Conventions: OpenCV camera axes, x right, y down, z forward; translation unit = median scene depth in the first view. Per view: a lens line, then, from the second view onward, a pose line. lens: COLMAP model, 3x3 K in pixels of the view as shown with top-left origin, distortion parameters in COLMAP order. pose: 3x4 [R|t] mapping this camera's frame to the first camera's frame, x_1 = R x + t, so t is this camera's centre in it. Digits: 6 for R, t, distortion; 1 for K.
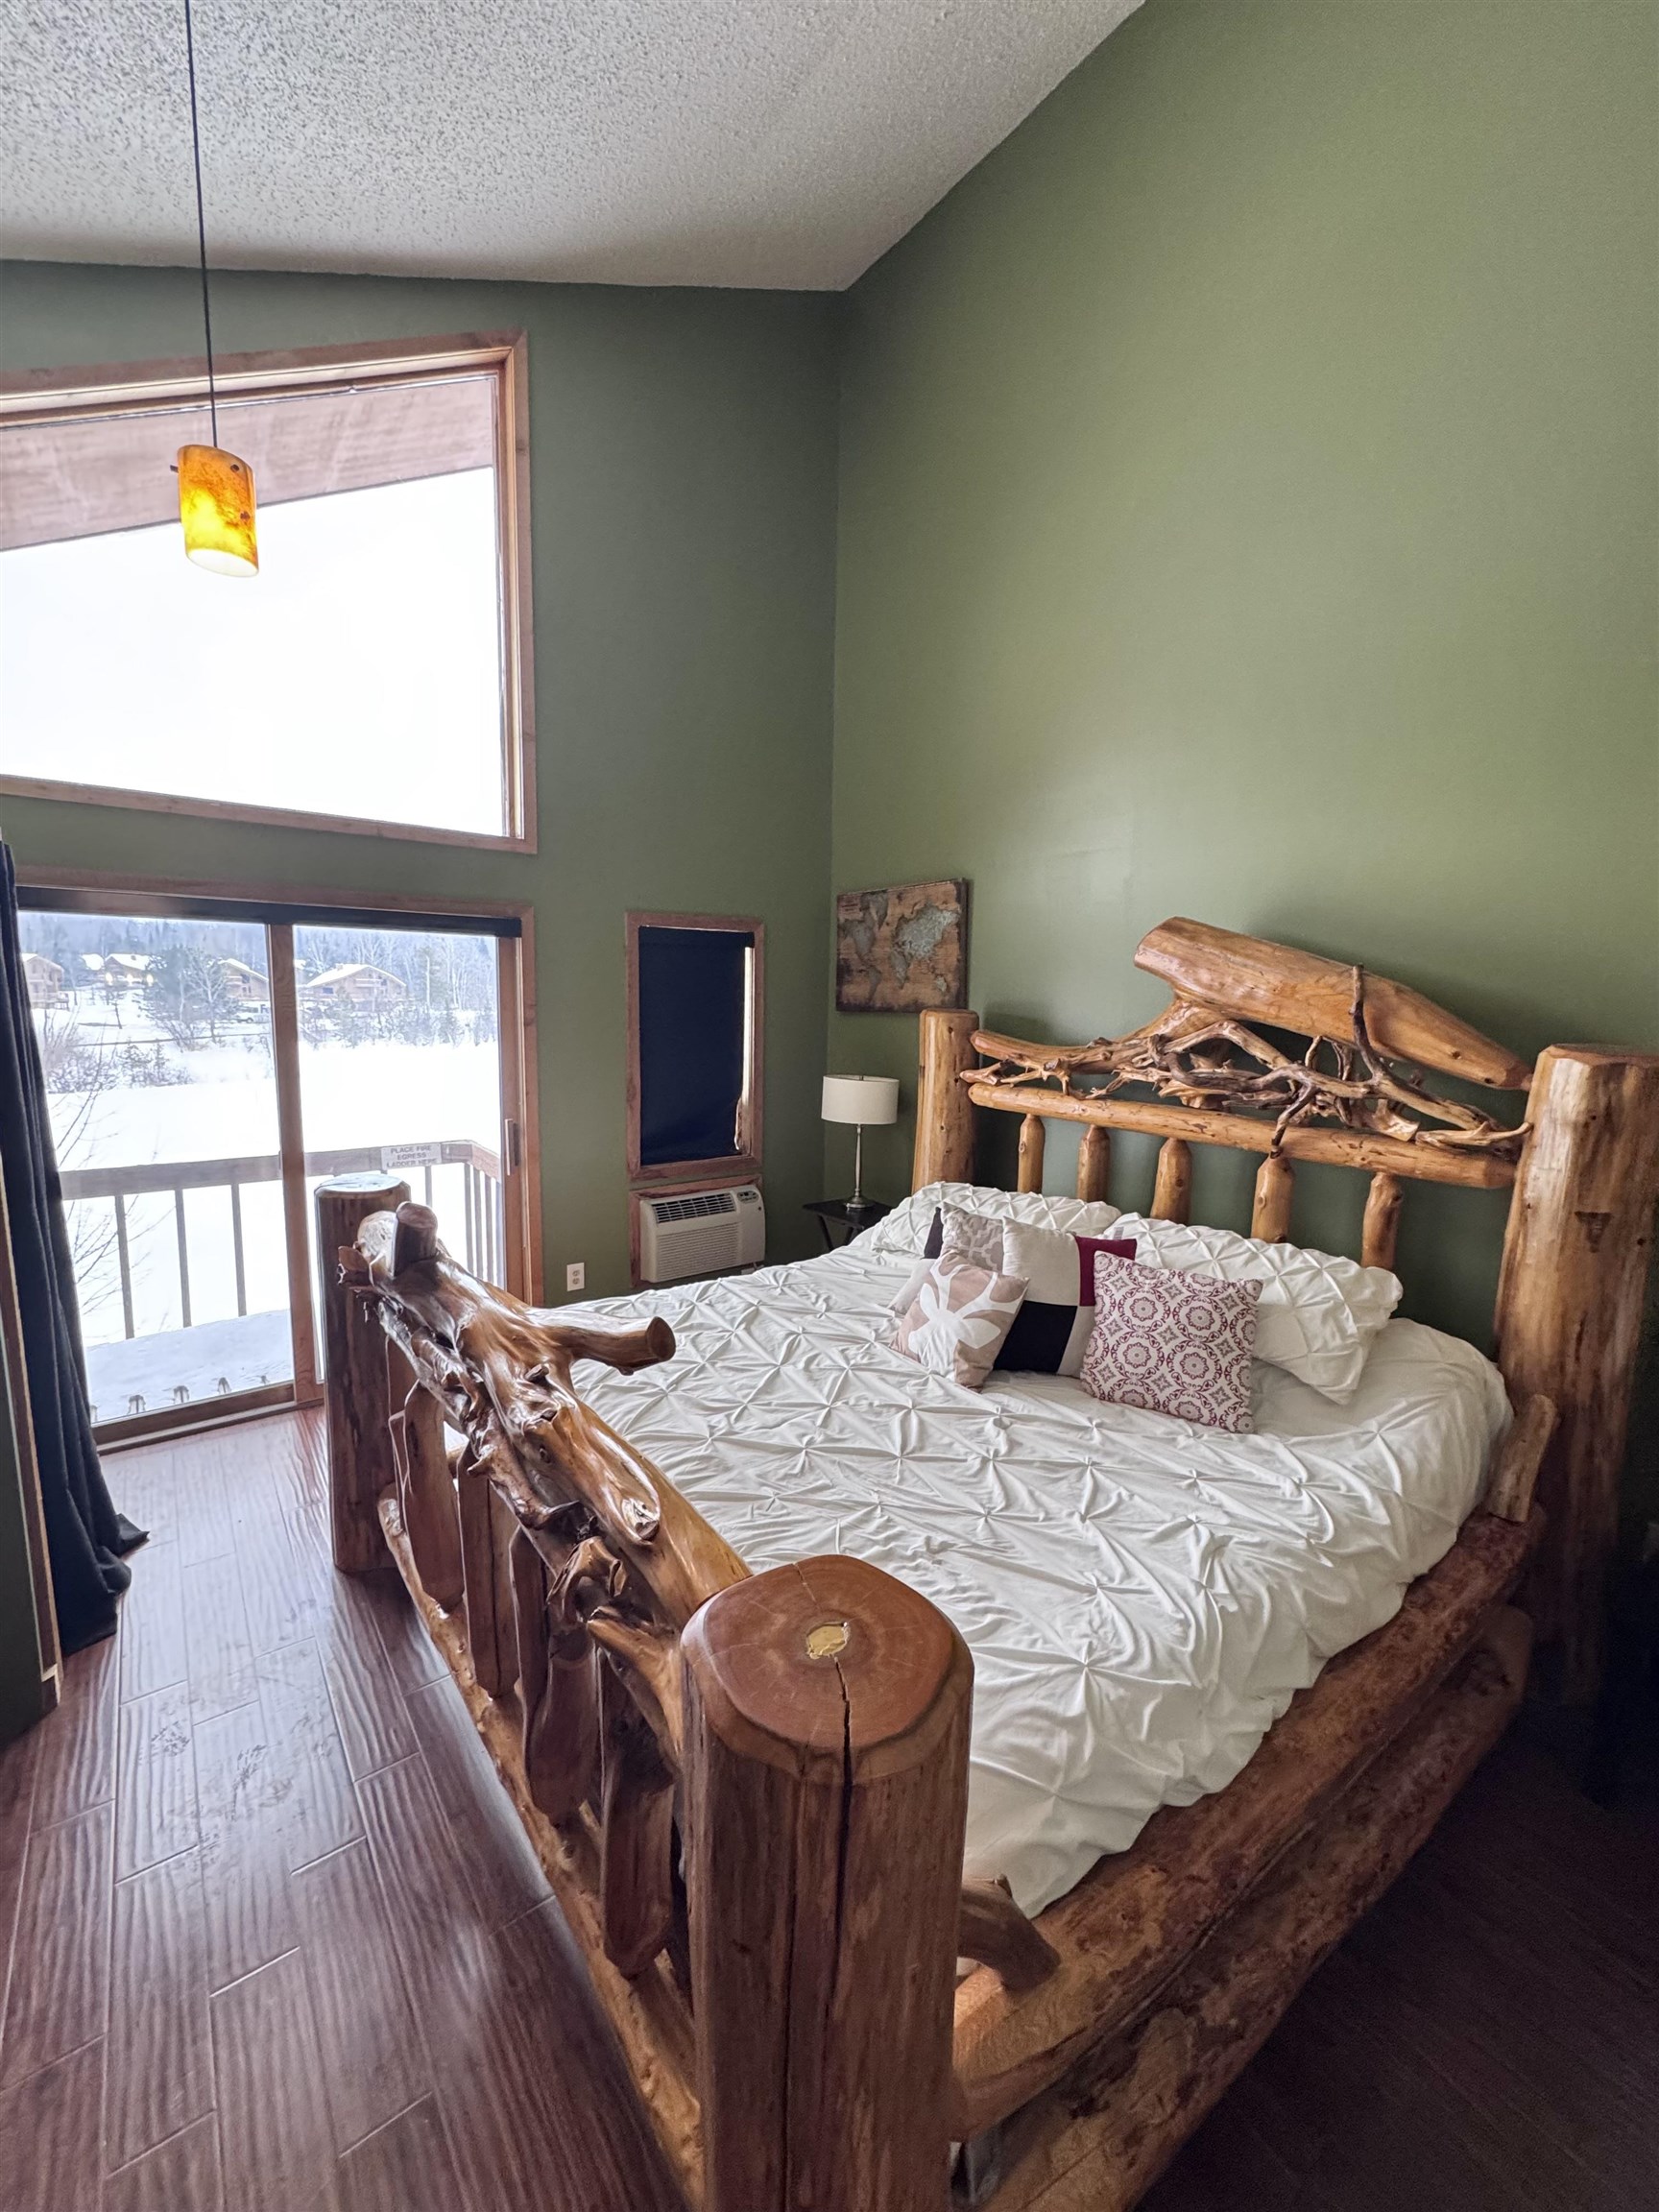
lens RADIAL K [[880.5, 0, 826.0], [0, 880.5, 1113.3], [0, 0, 1]] dist [-0.003263, 0.000131]
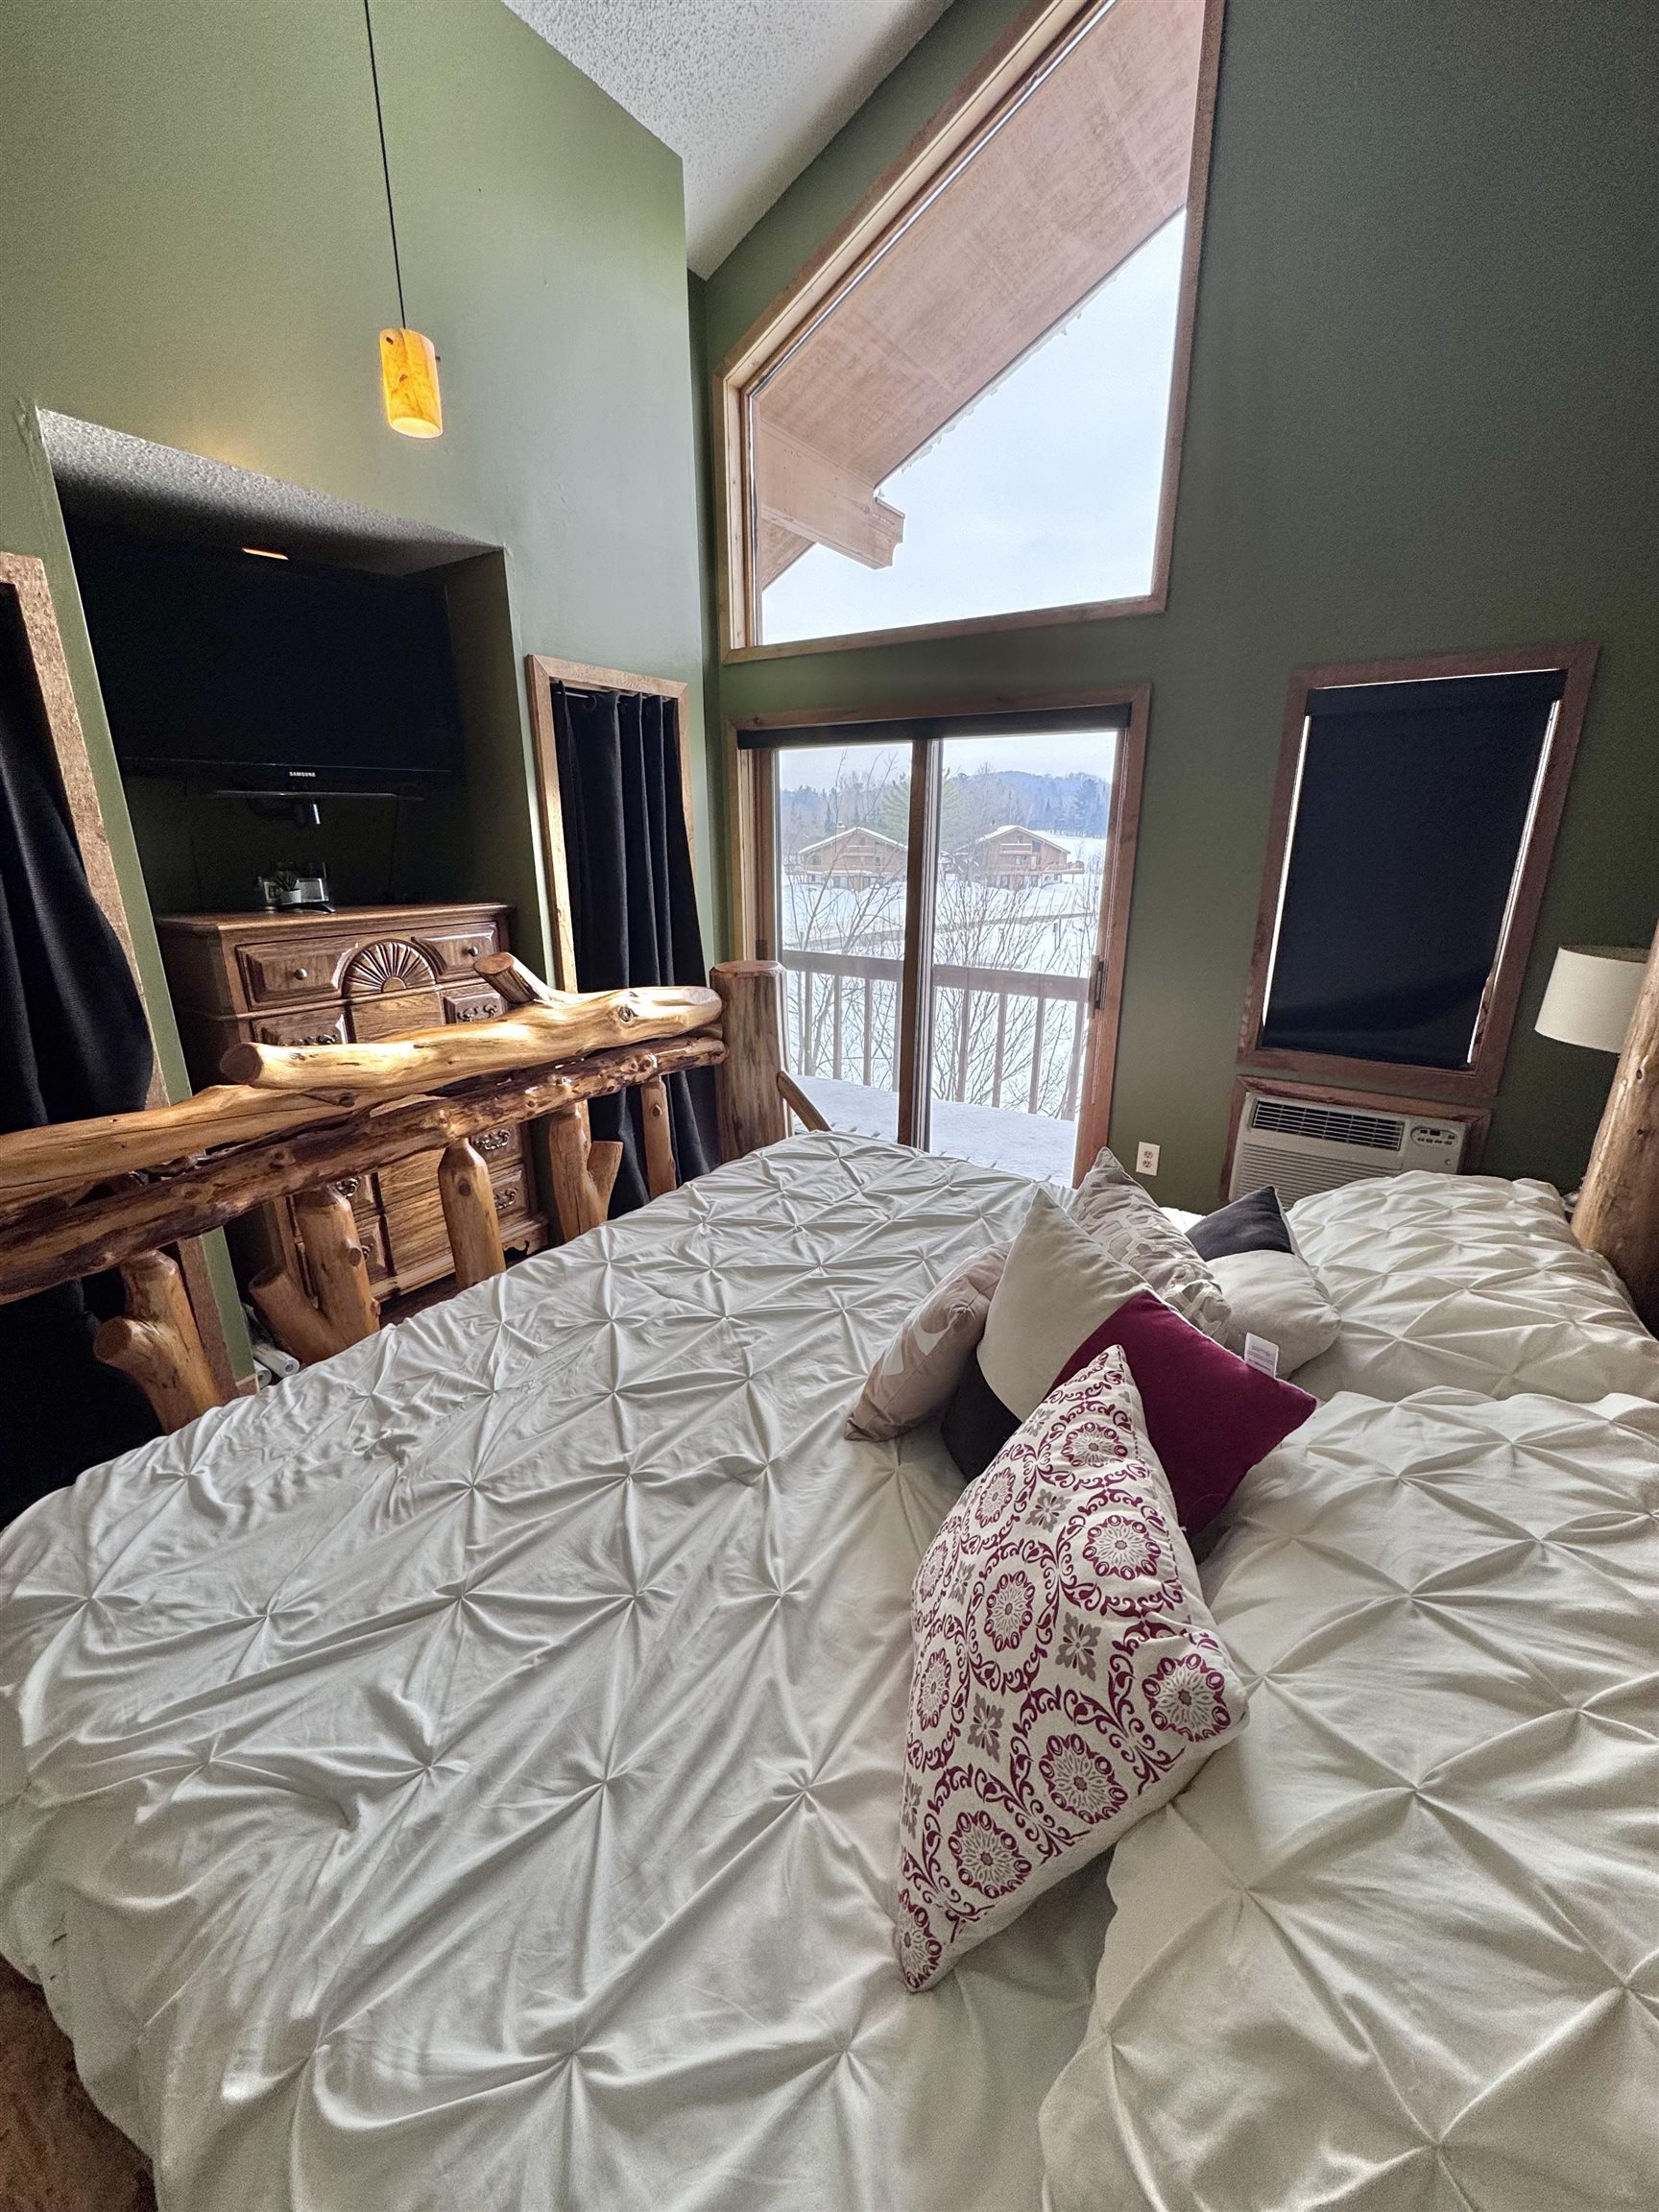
lens RADIAL K [[880.5, 0, 825.3], [0, 880.5, 1103.8], [0, 0, 1]] dist [-0.003263, 0.000131]
pose [[0.325132, 0.262457, -0.908518, 0.352831], [-0.130599, 0.963971, 0.231739, -0.015524], [0.936607, 0.043305, 0.347695, 0.427669]]
